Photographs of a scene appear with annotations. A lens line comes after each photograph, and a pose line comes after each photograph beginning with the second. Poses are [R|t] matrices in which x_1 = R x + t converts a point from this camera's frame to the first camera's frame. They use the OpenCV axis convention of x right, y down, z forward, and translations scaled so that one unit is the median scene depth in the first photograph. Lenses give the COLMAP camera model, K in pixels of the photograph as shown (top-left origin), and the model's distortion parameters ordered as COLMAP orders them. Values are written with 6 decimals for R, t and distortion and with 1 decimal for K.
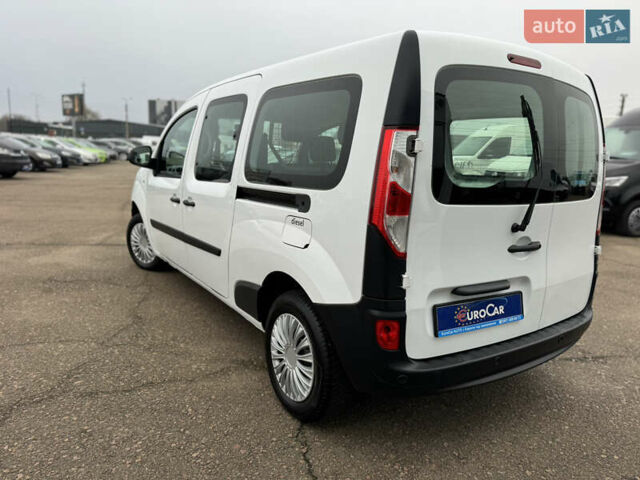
lens RADIAL K [[450.4, 0, 319.7], [0, 450.4, 241.0], [0, 0, 1]] dist [0.043116, -0.051229]
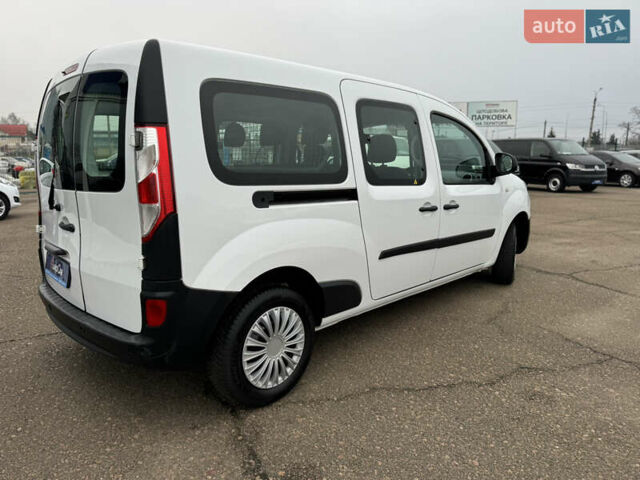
lens RADIAL K [[450.4, 0, 318.6], [0, 450.4, 240.5], [0, 0, 1]] dist [0.043116, -0.051229]
pose [[0.213641, 0.126117, -0.968737, 1.713857], [-0.165278, 0.982003, 0.091395, -0.162871], [0.962830, 0.140585, 0.230641, 1.343284]]
